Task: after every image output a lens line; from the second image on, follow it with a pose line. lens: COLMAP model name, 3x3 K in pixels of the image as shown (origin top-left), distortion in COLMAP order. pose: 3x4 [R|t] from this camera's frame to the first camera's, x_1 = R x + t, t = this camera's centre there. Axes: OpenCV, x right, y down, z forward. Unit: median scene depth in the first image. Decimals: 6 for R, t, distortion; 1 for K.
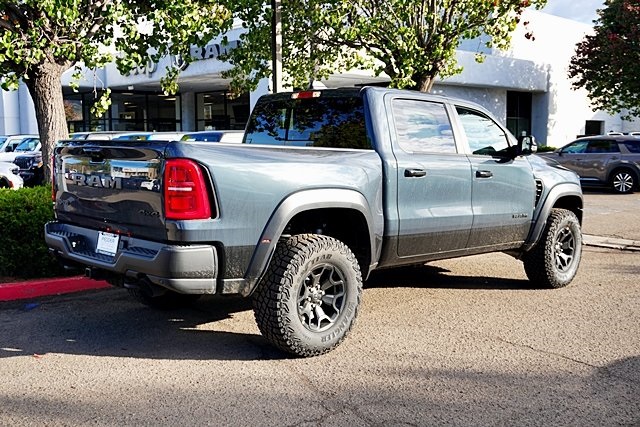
lens RADIAL K [[693.5, 0, 319.2], [0, 693.5, 214.3], [0, 0, 1]] dist [-0.000910, 0.000000]
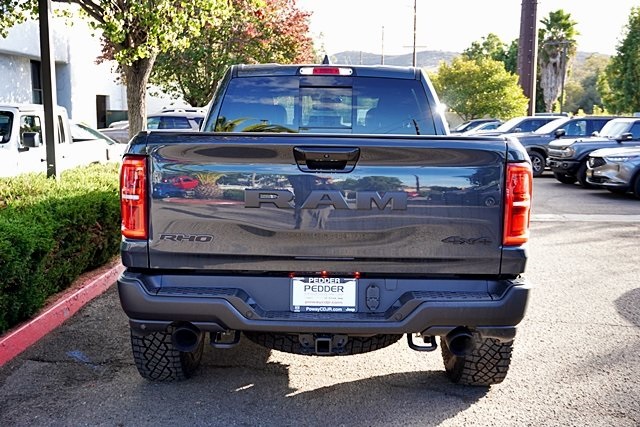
lens RADIAL K [[693.5, 0, 319.5], [0, 693.5, 213.0], [0, 0, 1]] dist [-0.000910, 0.000000]
pose [[0.706198, -0.089326, 0.702357, -0.173354], [0.062753, 0.996002, 0.063576, -0.017234], [-0.705228, -0.000822, 0.708980, 0.124199]]
